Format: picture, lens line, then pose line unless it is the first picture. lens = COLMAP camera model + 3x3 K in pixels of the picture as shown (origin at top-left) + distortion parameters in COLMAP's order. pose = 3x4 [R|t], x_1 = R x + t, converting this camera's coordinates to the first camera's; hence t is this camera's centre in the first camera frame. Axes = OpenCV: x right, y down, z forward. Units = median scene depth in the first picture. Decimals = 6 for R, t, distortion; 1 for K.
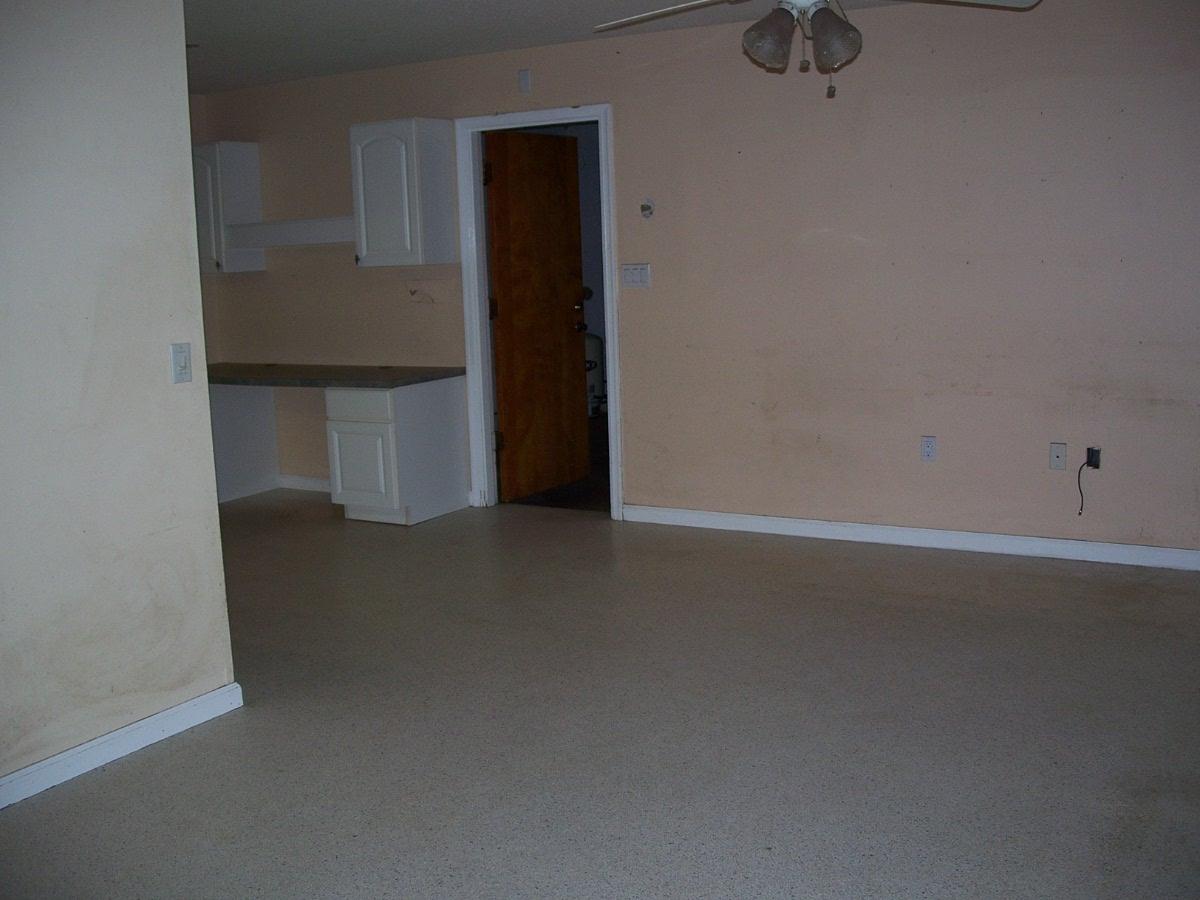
lens RADIAL K [[1322.7, 0, 625.9], [0, 1322.7, 447.3], [0, 0, 1]] dist [-0.255959, 0.363509]
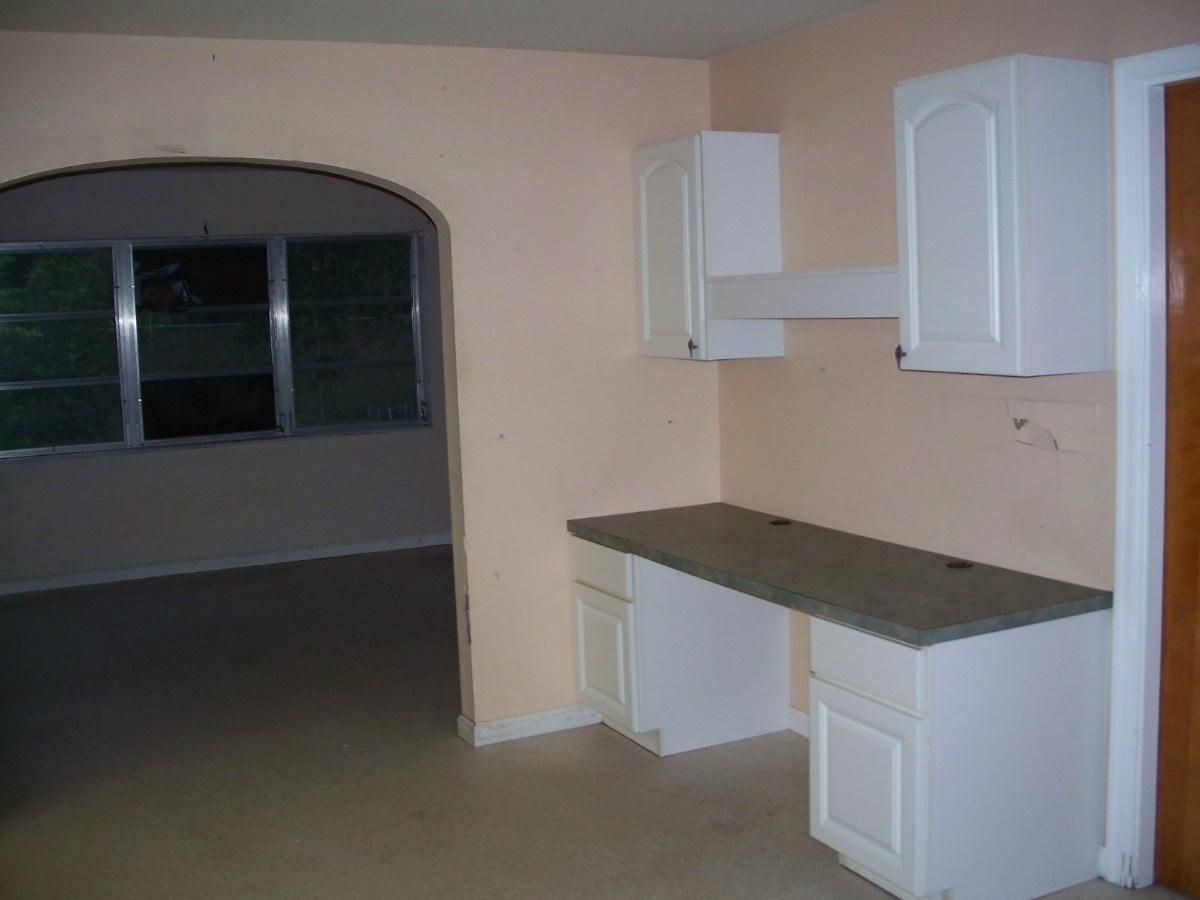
lens RADIAL K [[1322.7, 0, 625.9], [0, 1322.7, 447.3], [0, 0, 1]] dist [-0.255959, 0.363509]
pose [[0.848243, 0.064474, -0.525668, -0.032571], [-0.081366, 0.996643, -0.009056, -0.095901], [0.523320, 0.050453, 0.850642, 0.525880]]
